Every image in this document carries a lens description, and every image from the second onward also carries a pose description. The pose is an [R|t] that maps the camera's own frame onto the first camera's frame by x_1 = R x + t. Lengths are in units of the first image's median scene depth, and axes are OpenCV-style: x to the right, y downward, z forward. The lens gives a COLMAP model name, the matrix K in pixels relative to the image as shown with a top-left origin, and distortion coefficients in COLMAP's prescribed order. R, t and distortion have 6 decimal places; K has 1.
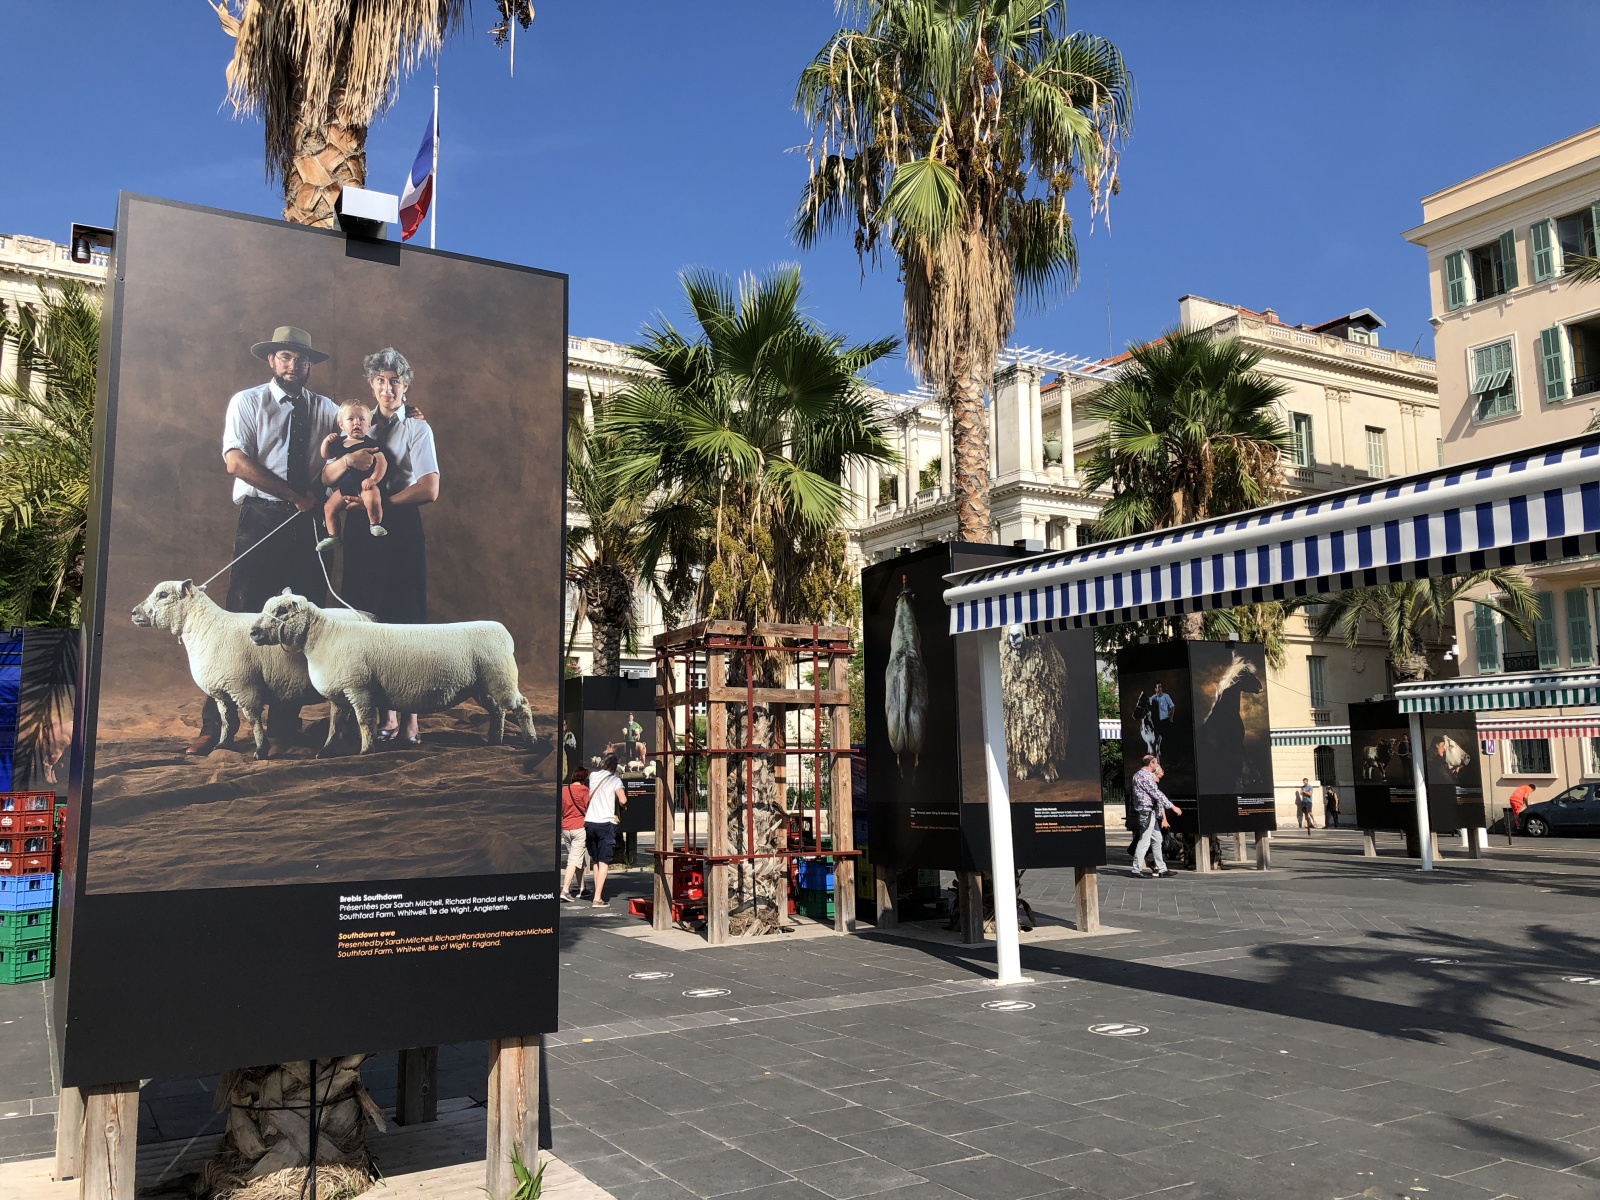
lens RADIAL K [[1262.6, 0, 745.8], [0, 1262.6, 599.0], [0, 0, 1]] dist [0.016362, -0.002436]
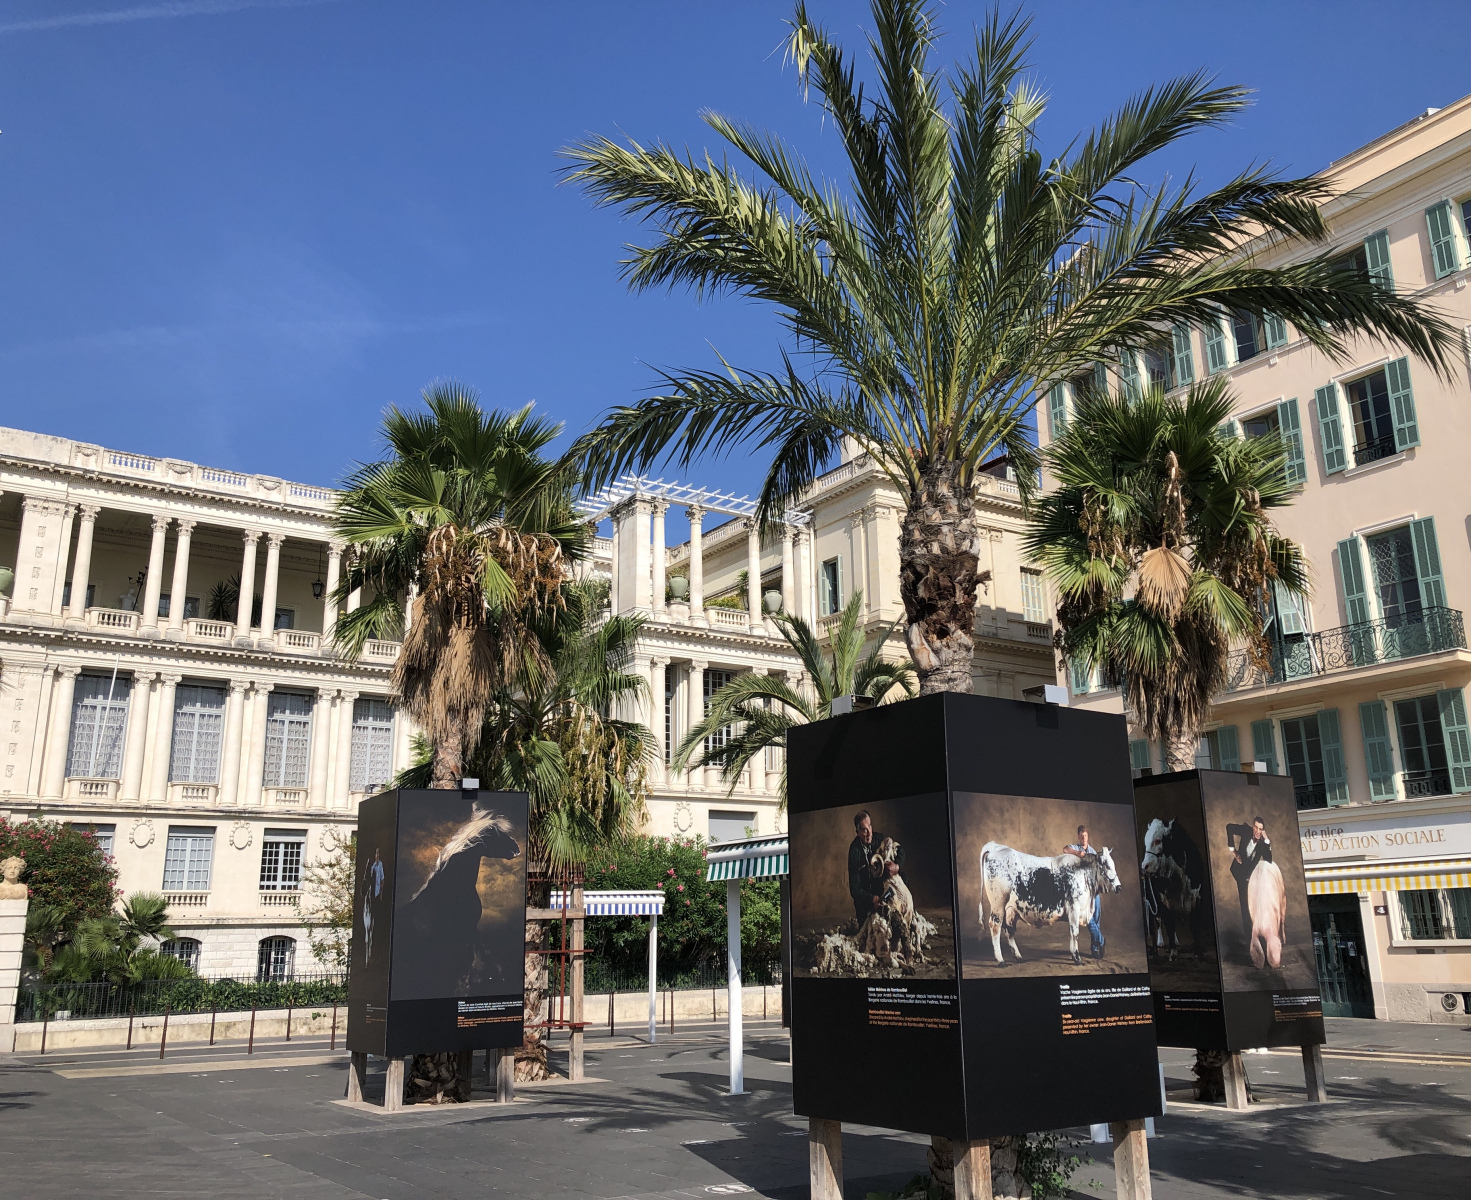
lens RADIAL K [[1262.4, 0, 746.3], [0, 1262.4, 598.7], [0, 0, 1]] dist [0.052683, -0.026499]
pose [[0.994672, 0.008705, 0.102718, 0.467562], [0.004418, 0.991913, -0.126839, 0.016860], [-0.102992, 0.126617, 0.986590, 0.214544]]
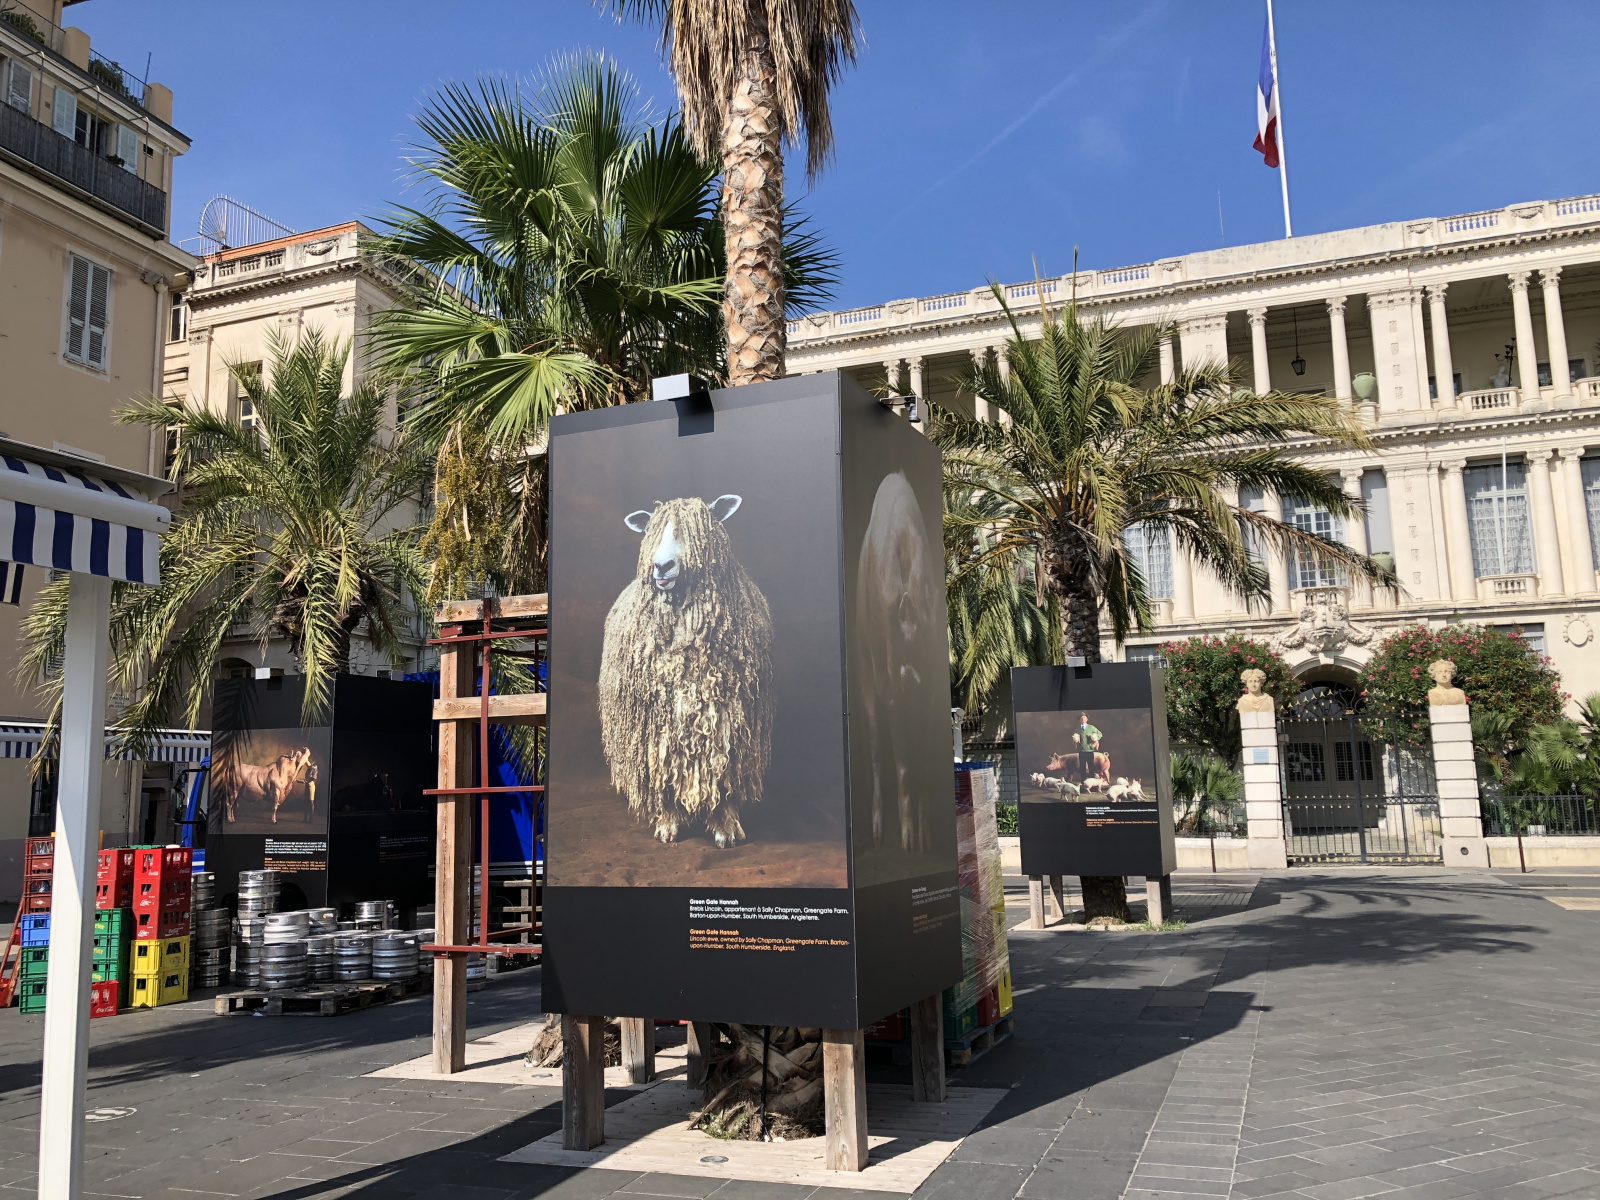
lens RADIAL K [[1262.6, 0, 795.3], [0, 1262.6, 588.5], [0, 0, 1]] dist [0.016362, -0.002436]
pose [[0.634408, -0.131010, -0.761815, 0.381723], [0.125992, 0.989879, -0.065310, 0.046892], [0.762662, -0.054549, 0.644493, 0.413688]]
